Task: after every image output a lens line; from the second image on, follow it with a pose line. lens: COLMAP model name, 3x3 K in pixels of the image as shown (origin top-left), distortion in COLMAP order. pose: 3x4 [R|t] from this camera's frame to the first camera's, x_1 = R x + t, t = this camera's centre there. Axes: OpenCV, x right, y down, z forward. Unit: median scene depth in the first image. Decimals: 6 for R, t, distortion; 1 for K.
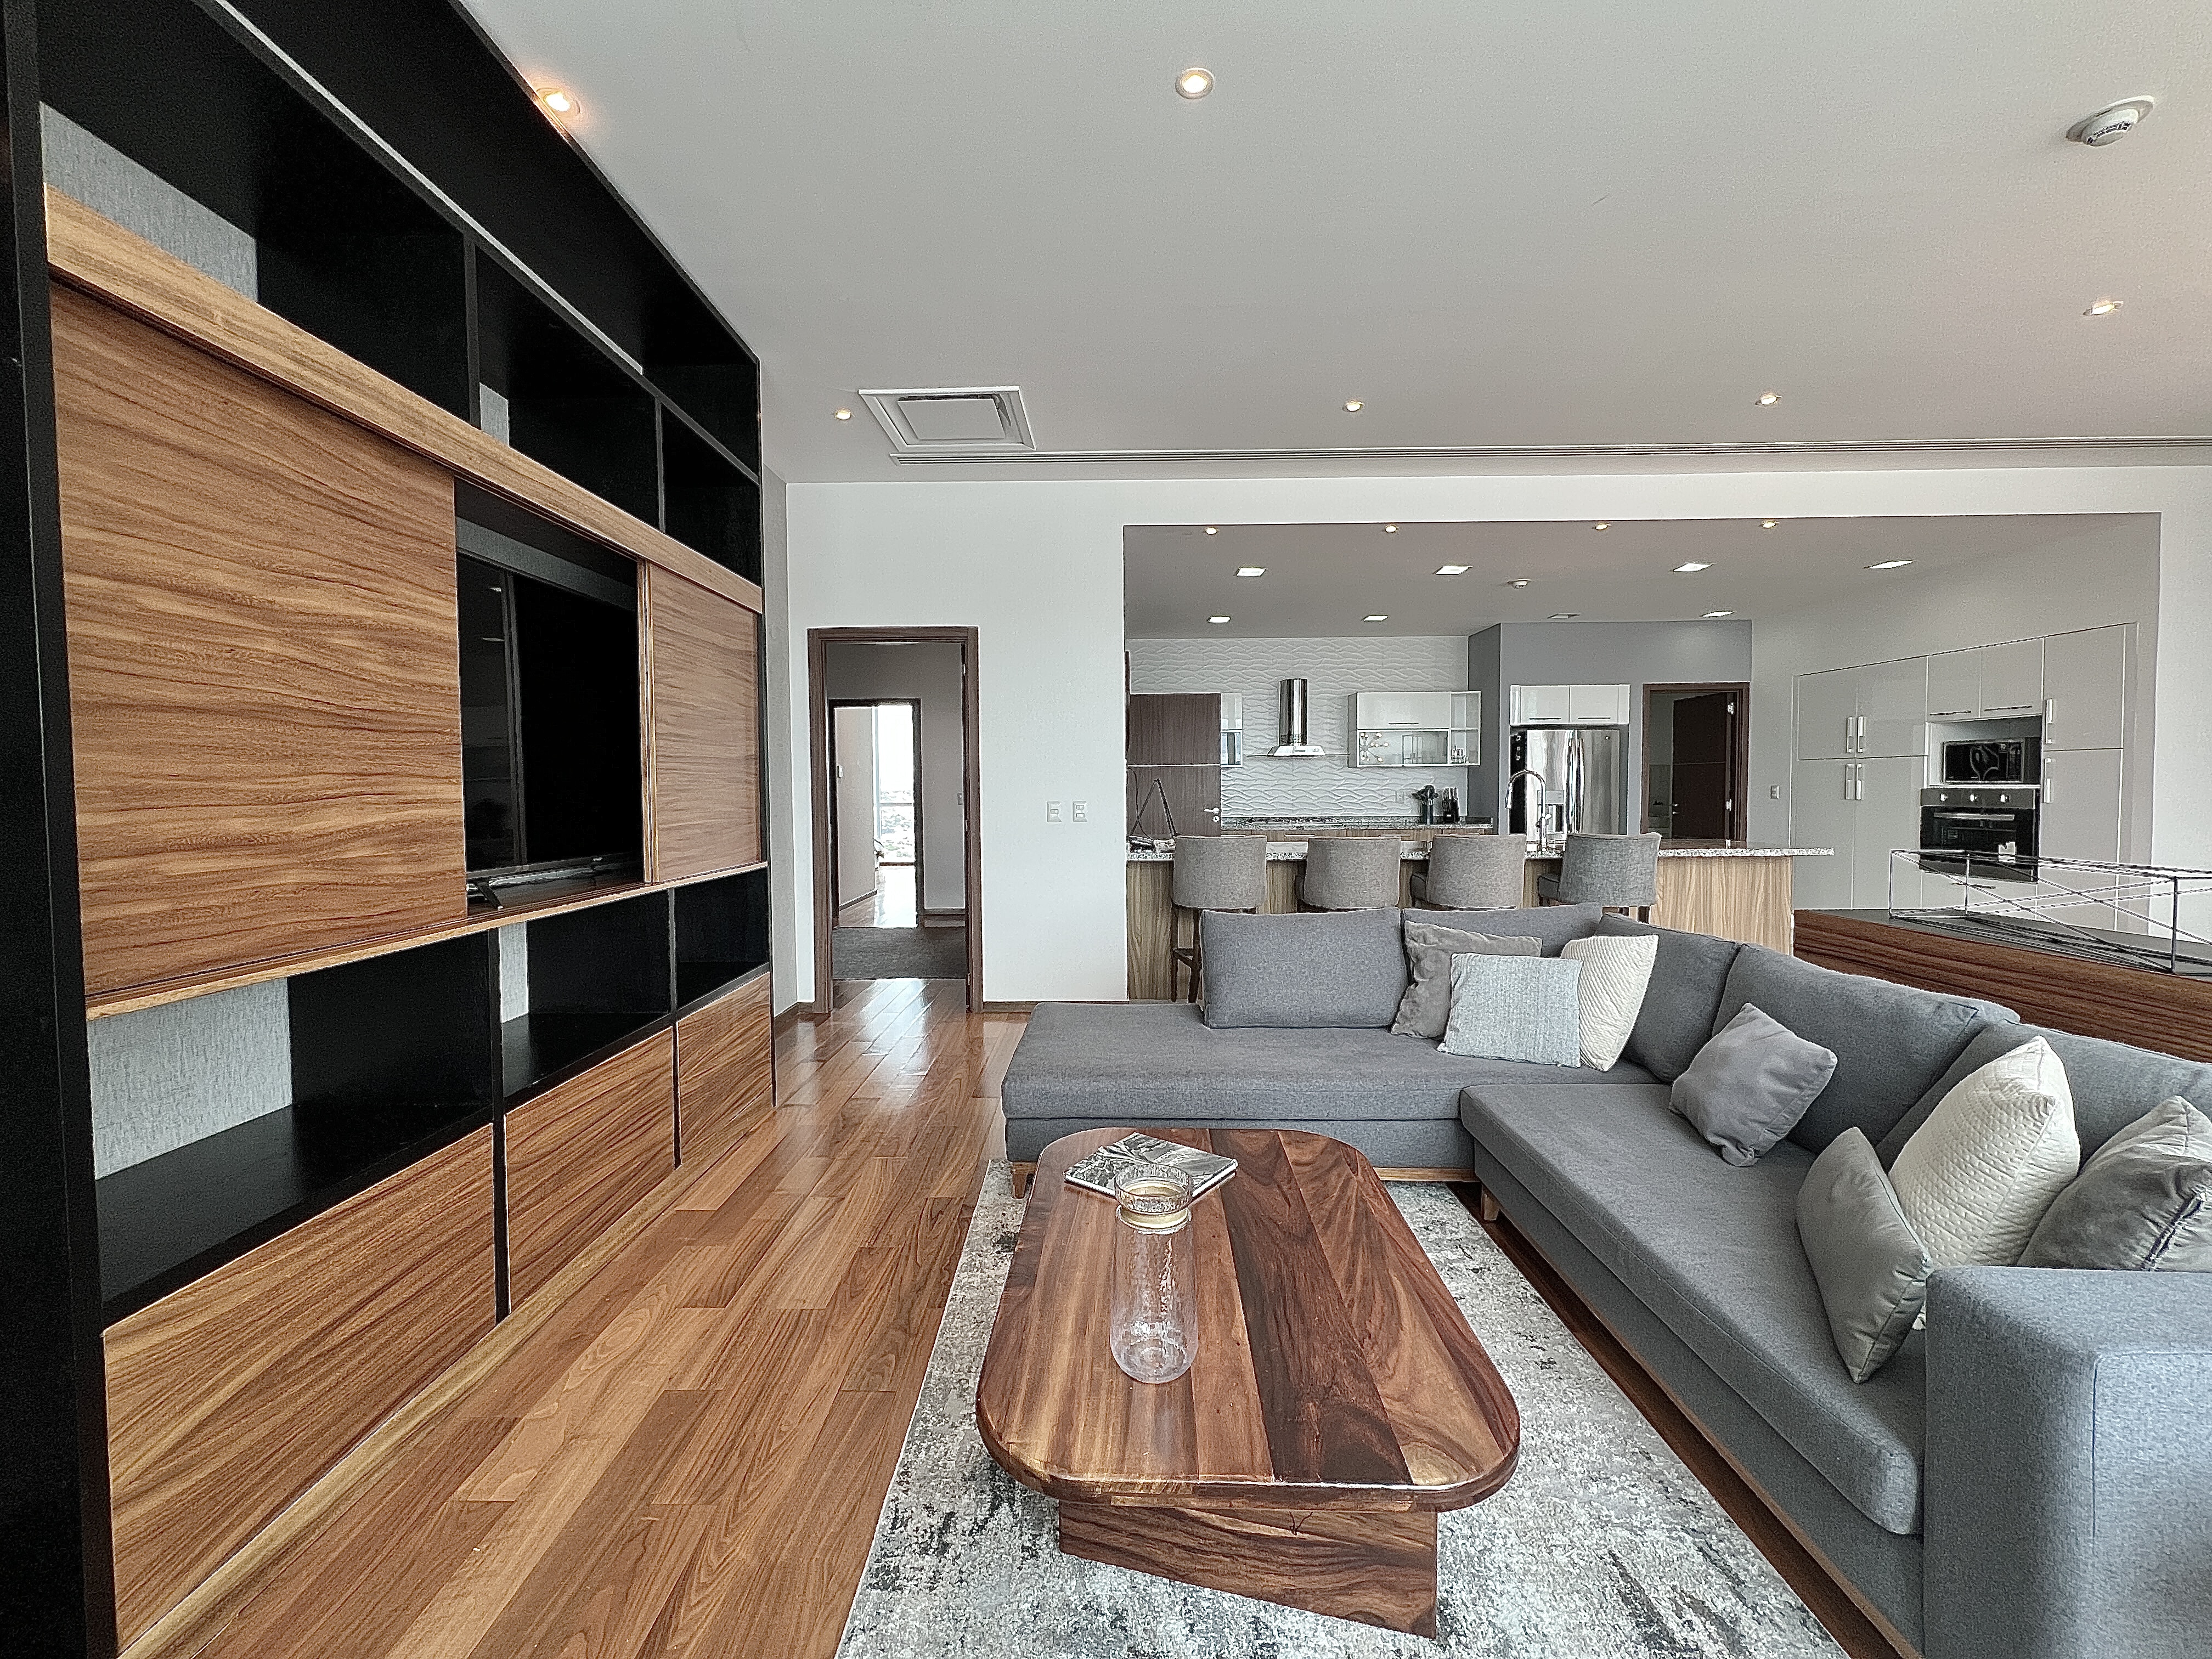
lens RADIAL K [[883.8, 0, 1104.6], [0, 883.8, 822.2], [0, 0, 1]] dist [-0.002826, 0.000635]
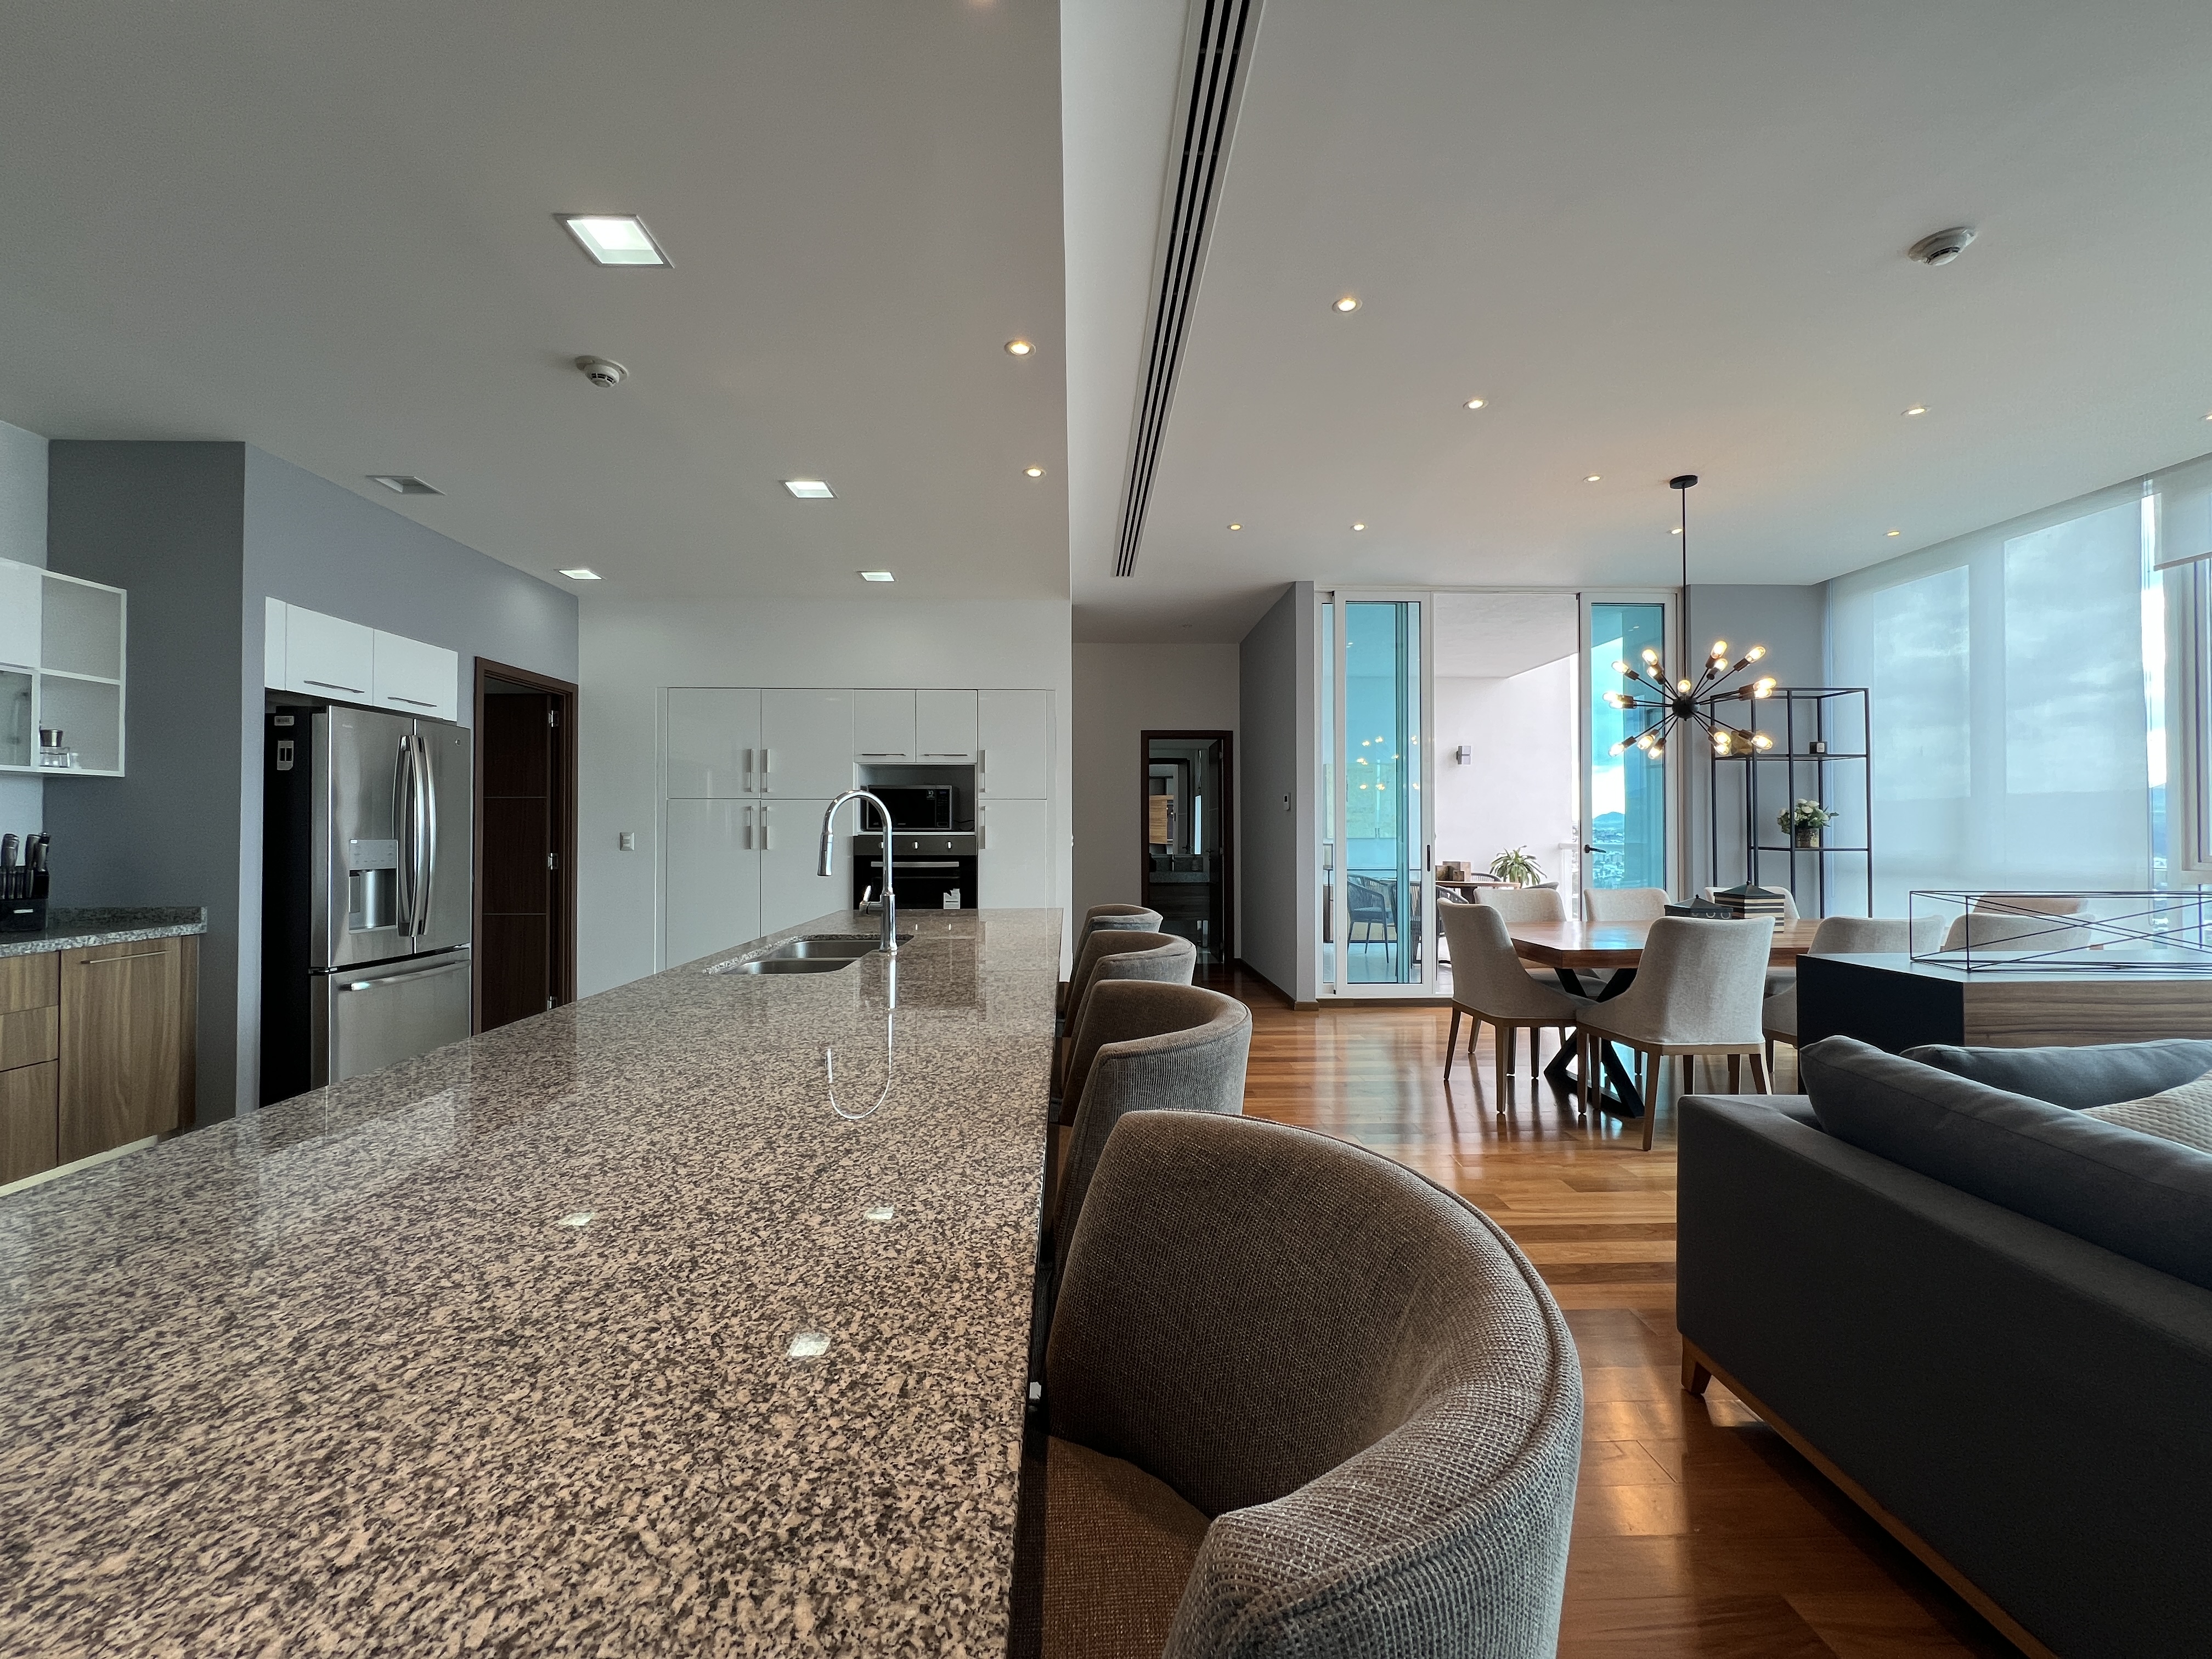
lens RADIAL K [[883.8, 0, 1106.3], [0, 883.8, 821.2], [0, 0, 1]] dist [-0.002826, 0.000635]
pose [[-0.043036, 0.019923, 0.998875, 0.031517], [0.040819, 0.999001, -0.018166, -0.044269], [-0.998239, 0.039991, -0.043806, 1.336014]]
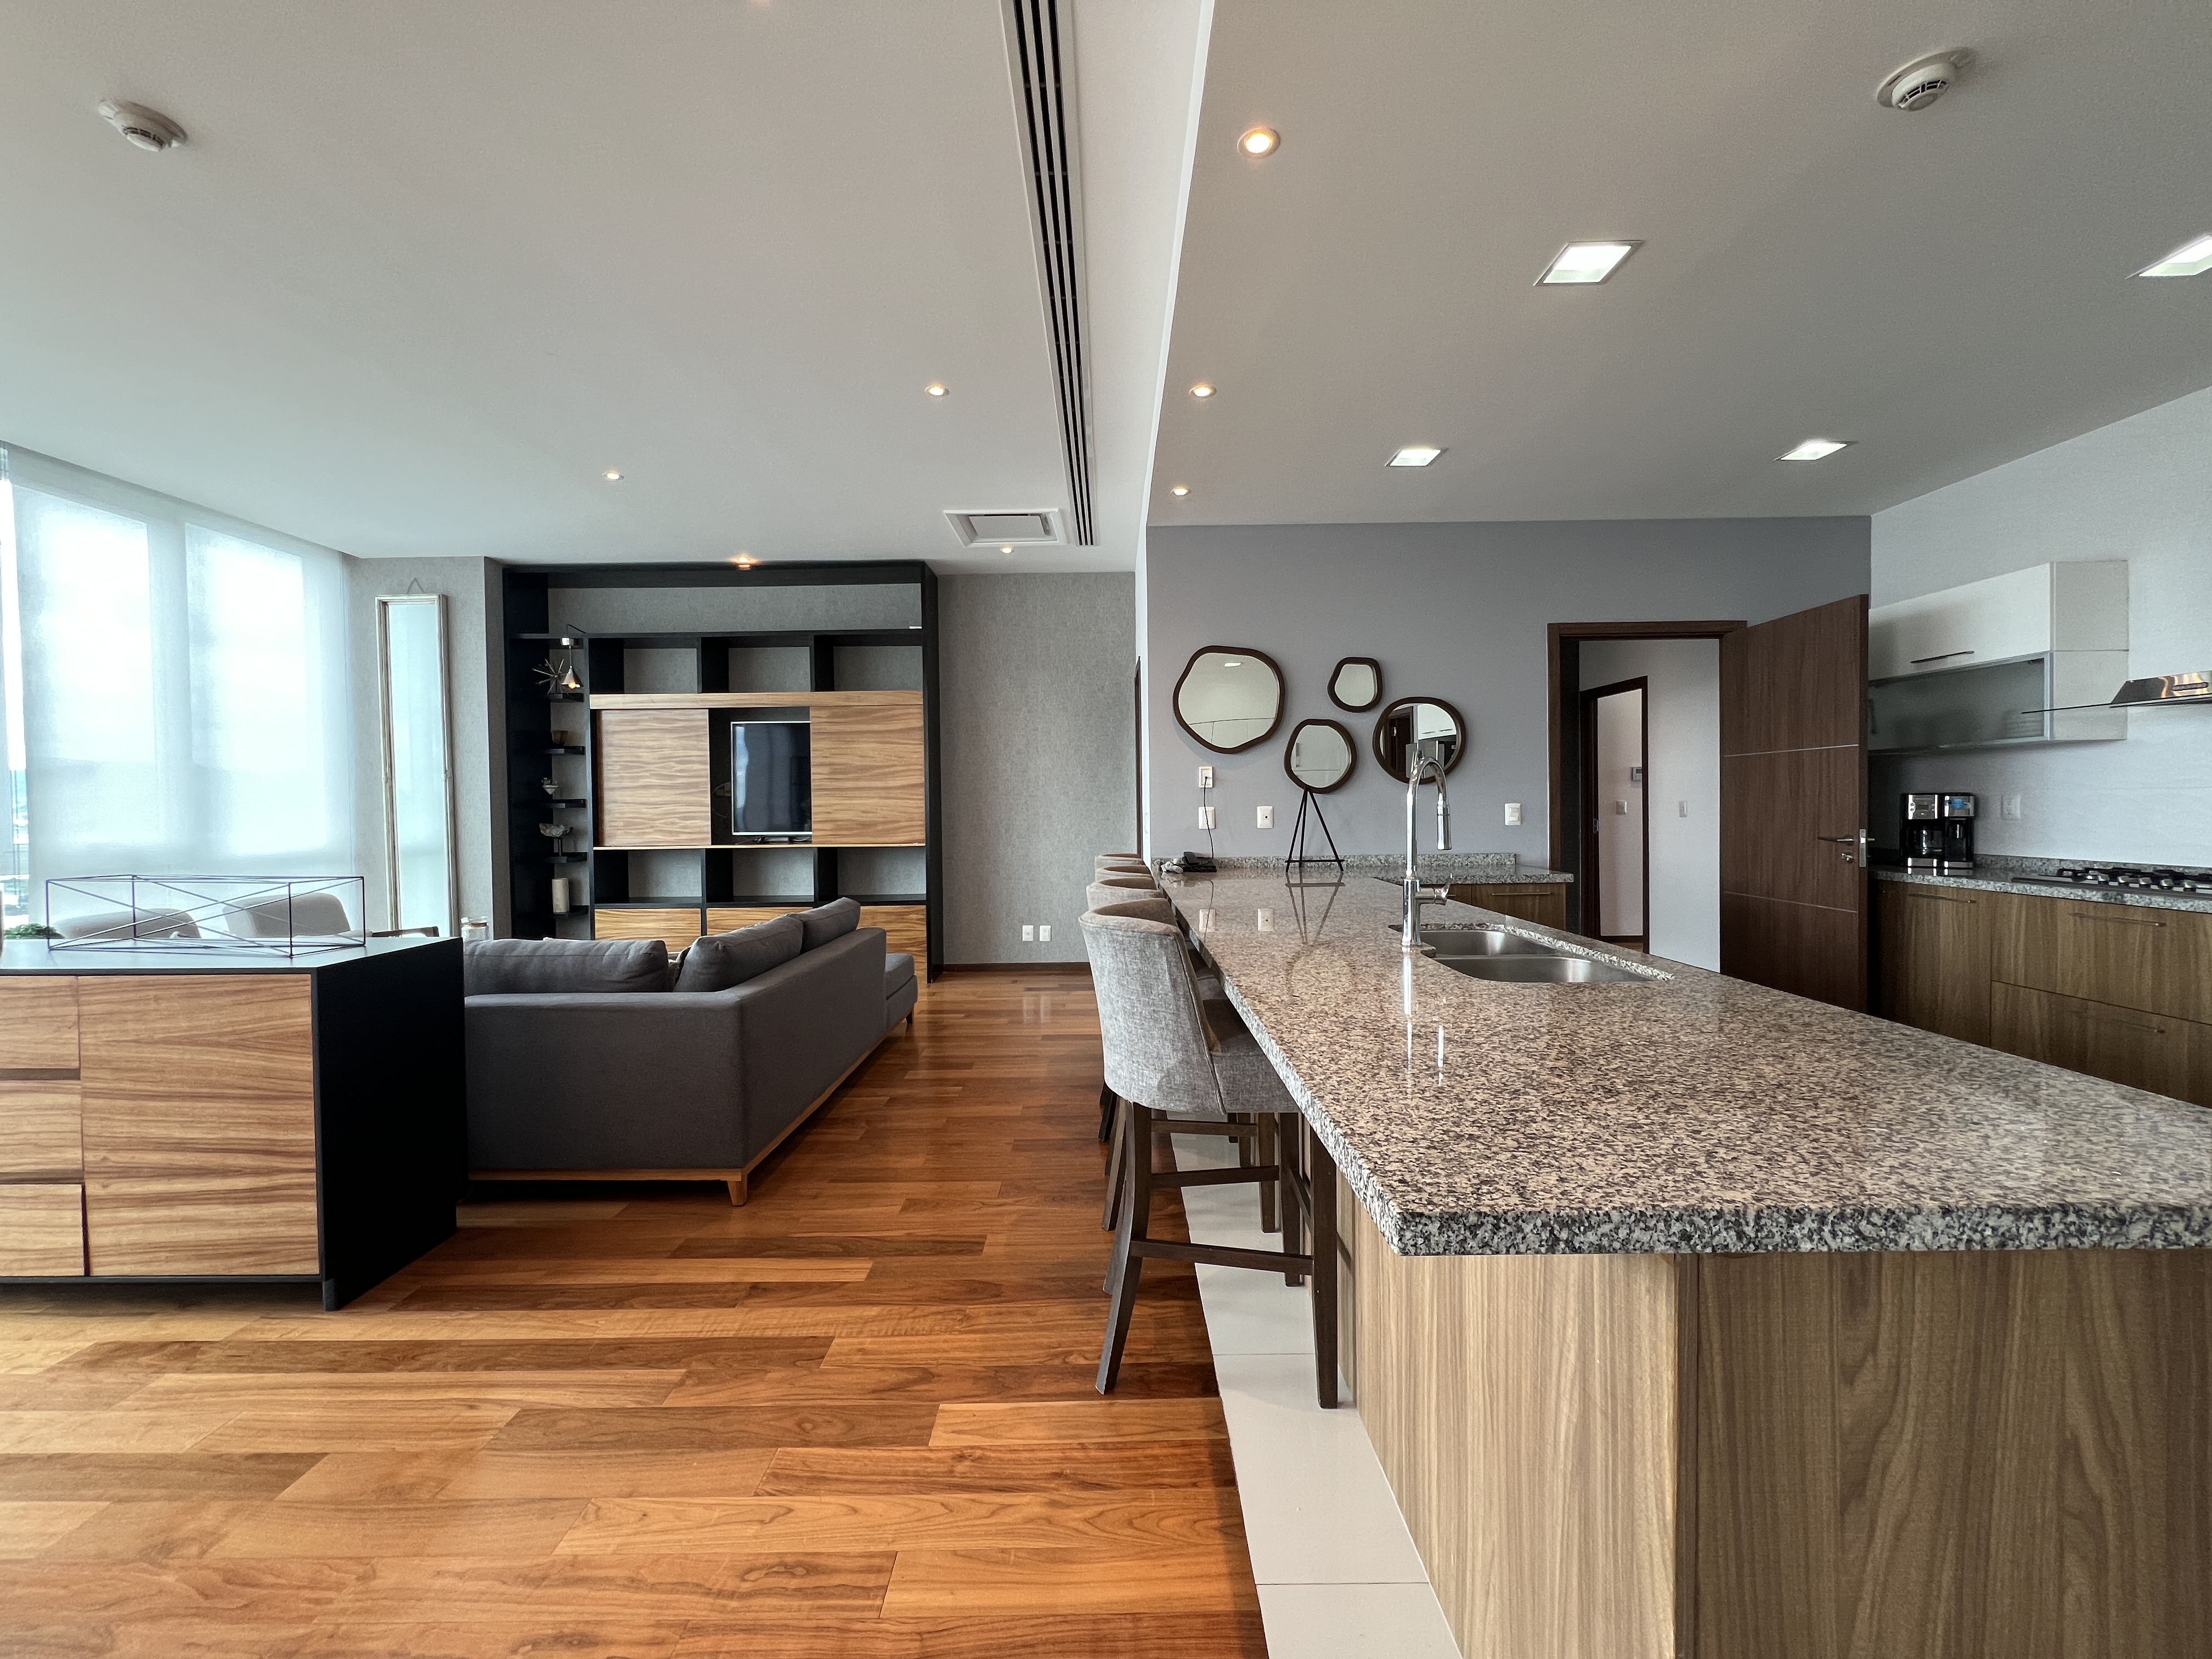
lens RADIAL K [[883.8, 0, 1104.4], [0, 883.8, 815.7], [0, 0, 1]] dist [-0.002826, 0.000635]
pose [[0.006197, 0.020986, -0.999761, 1.309999], [-0.027279, 0.999411, 0.020810, -0.054336], [0.999609, 0.027143, 0.006766, 1.271258]]
